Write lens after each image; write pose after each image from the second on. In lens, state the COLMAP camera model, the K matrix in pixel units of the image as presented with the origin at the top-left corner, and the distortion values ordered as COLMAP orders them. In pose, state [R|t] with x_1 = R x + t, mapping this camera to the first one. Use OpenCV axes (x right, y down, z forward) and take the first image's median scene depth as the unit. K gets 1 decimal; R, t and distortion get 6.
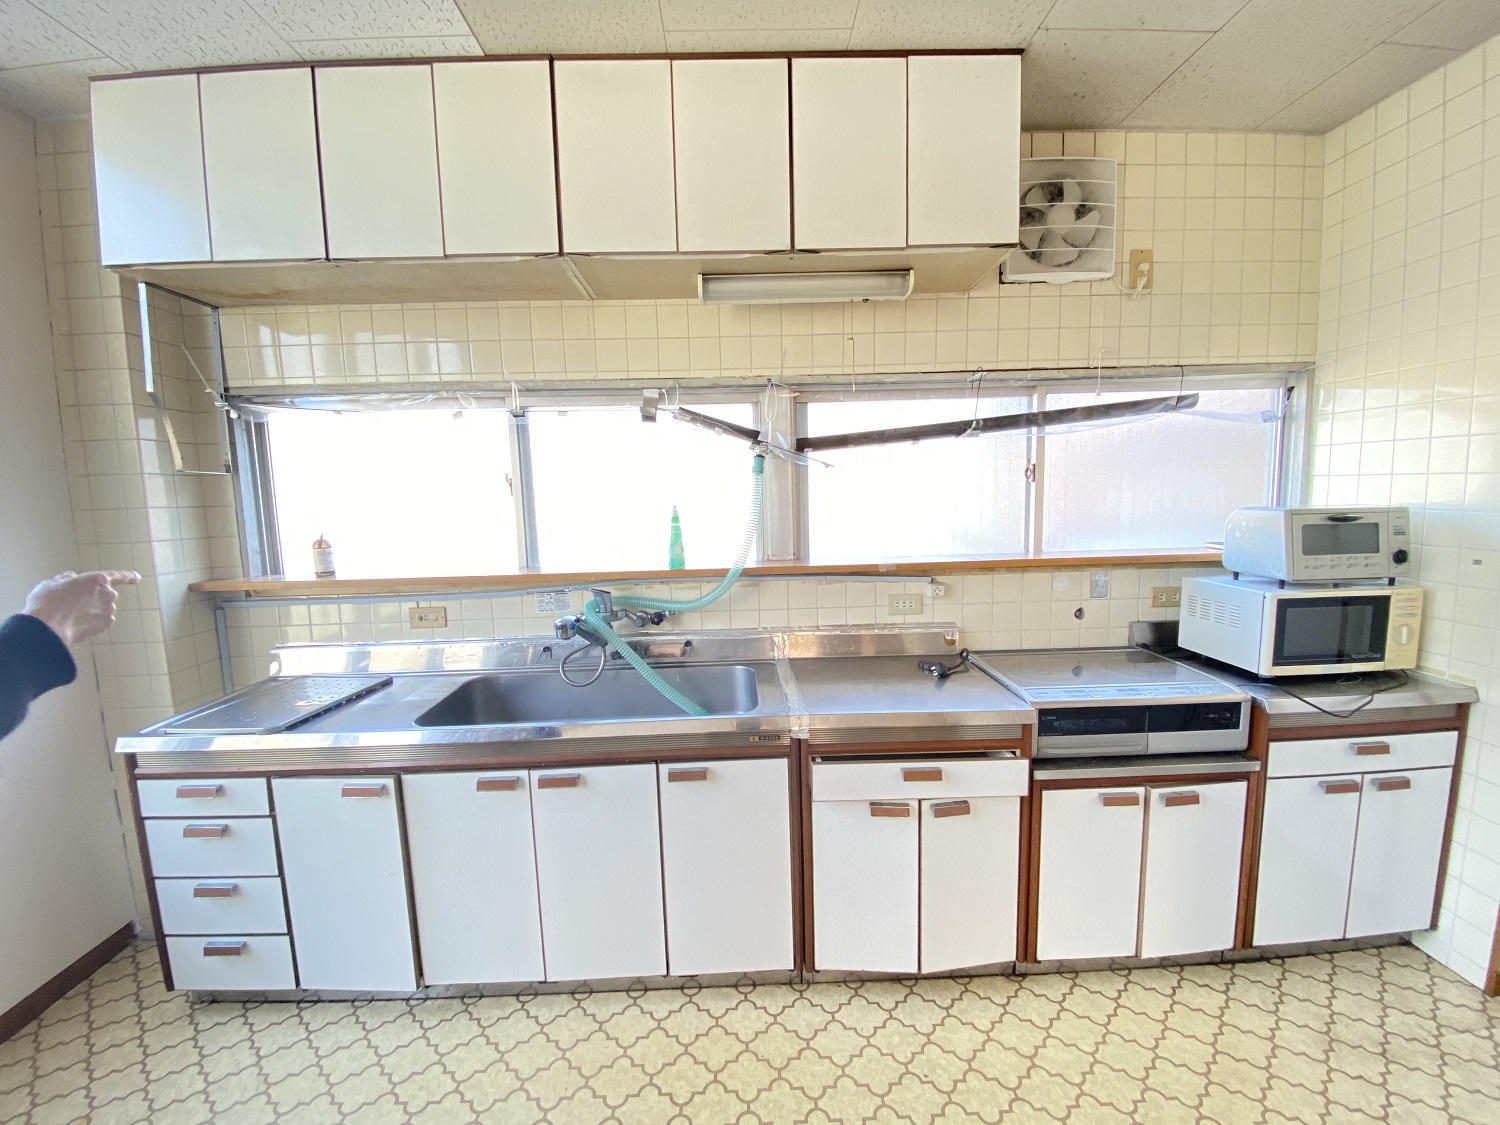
lens RADIAL K [[609.9, 0, 754.5], [0, 609.9, 572.0], [0, 0, 1]] dist [0.039772, -0.029641]
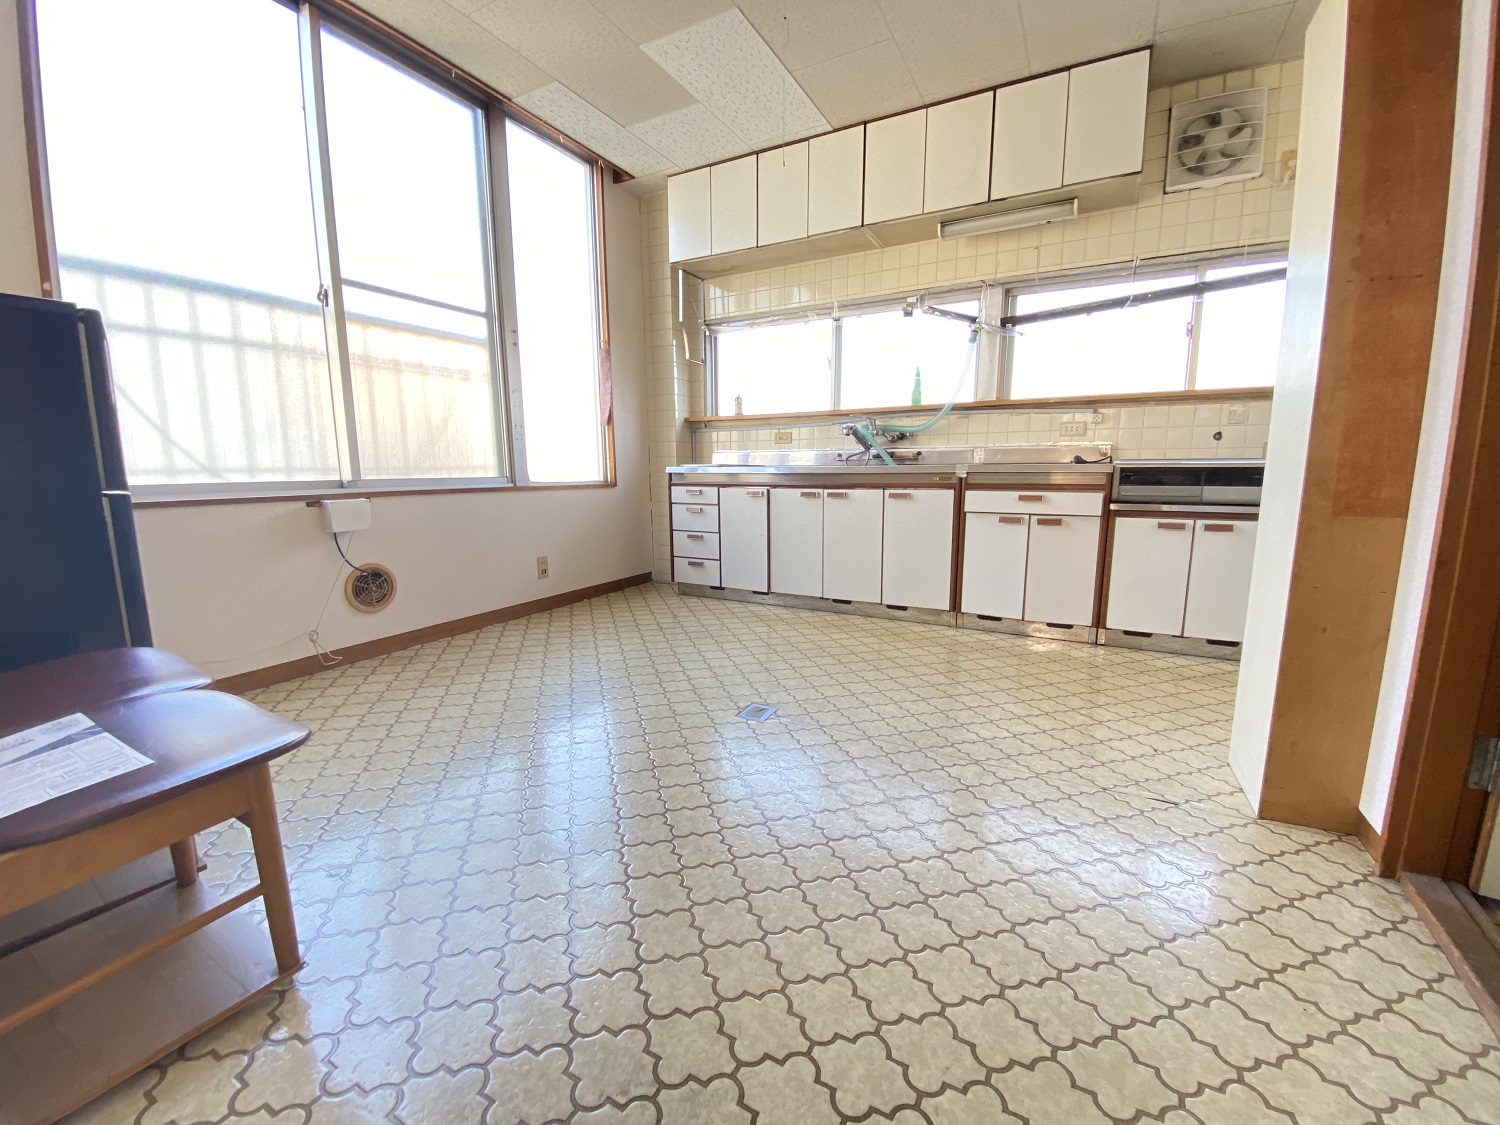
lens RADIAL K [[610.3, 0, 750.0], [0, 610.3, 562.5], [0, 0, 1]] dist [0.022409, -0.022766]
pose [[0.865997, 0.101997, -0.489537, 0.353760], [-0.074683, 0.994378, 0.075067, 0.341543], [0.494441, -0.028448, 0.868746, -0.719846]]
